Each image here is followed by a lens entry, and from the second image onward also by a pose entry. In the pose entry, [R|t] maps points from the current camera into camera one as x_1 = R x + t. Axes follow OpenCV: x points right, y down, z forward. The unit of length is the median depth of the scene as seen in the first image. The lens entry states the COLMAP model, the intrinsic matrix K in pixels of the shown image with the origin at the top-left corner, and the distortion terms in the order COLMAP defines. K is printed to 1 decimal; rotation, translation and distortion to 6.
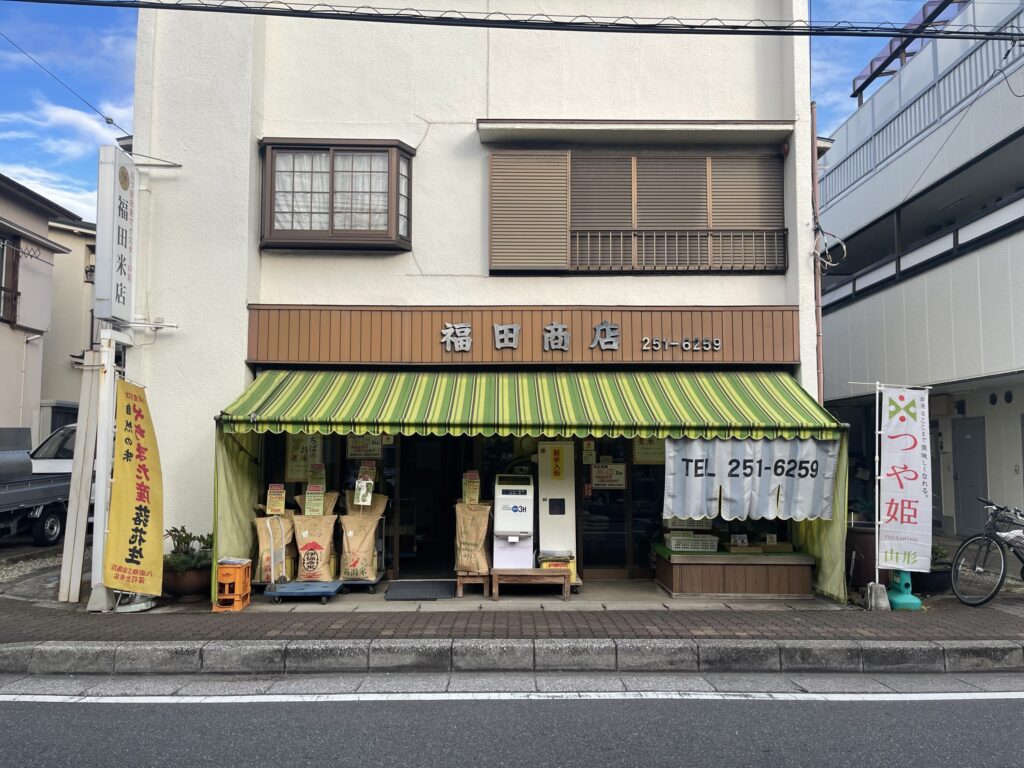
lens RADIAL K [[774.8, 0, 530.8], [0, 774.8, 371.6], [0, 0, 1]] dist [0.034332, -0.015198]
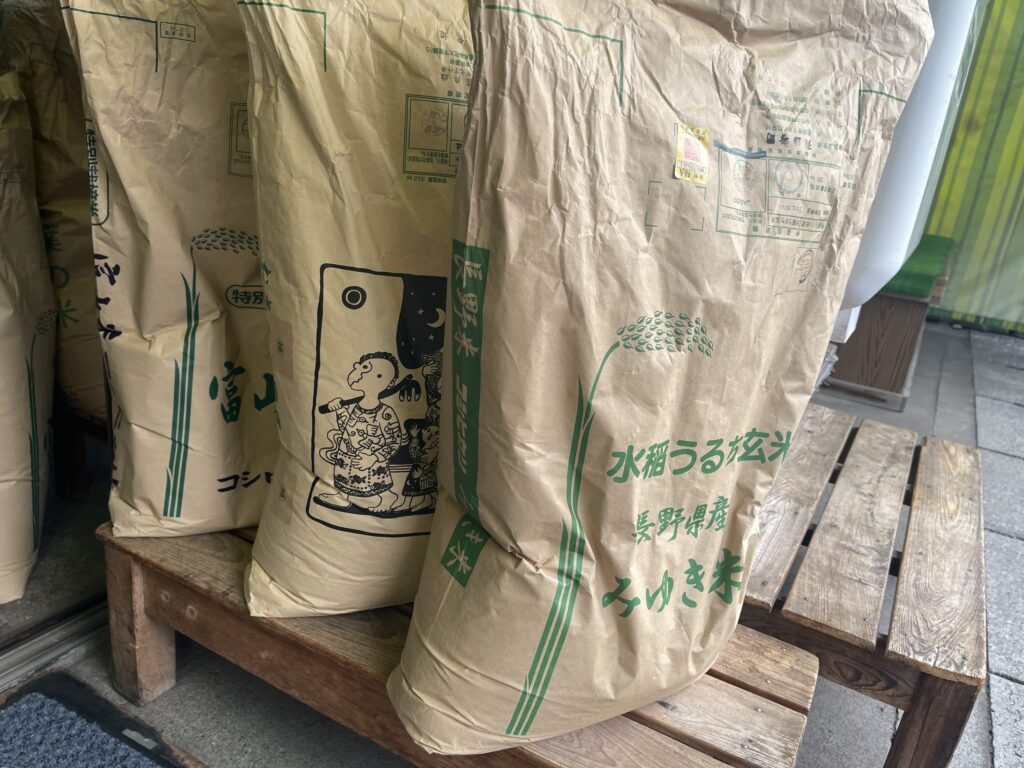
lens RADIAL K [[774.8, 0, 508.8], [0, 774.8, 380.2], [0, 0, 1]] dist [0.034332, -0.015198]
pose [[0.512779, -0.231780, 0.826642, -0.169564], [-0.186042, 0.909988, 0.370554, 0.202054], [-0.838121, -0.343802, 0.423501, 1.058140]]
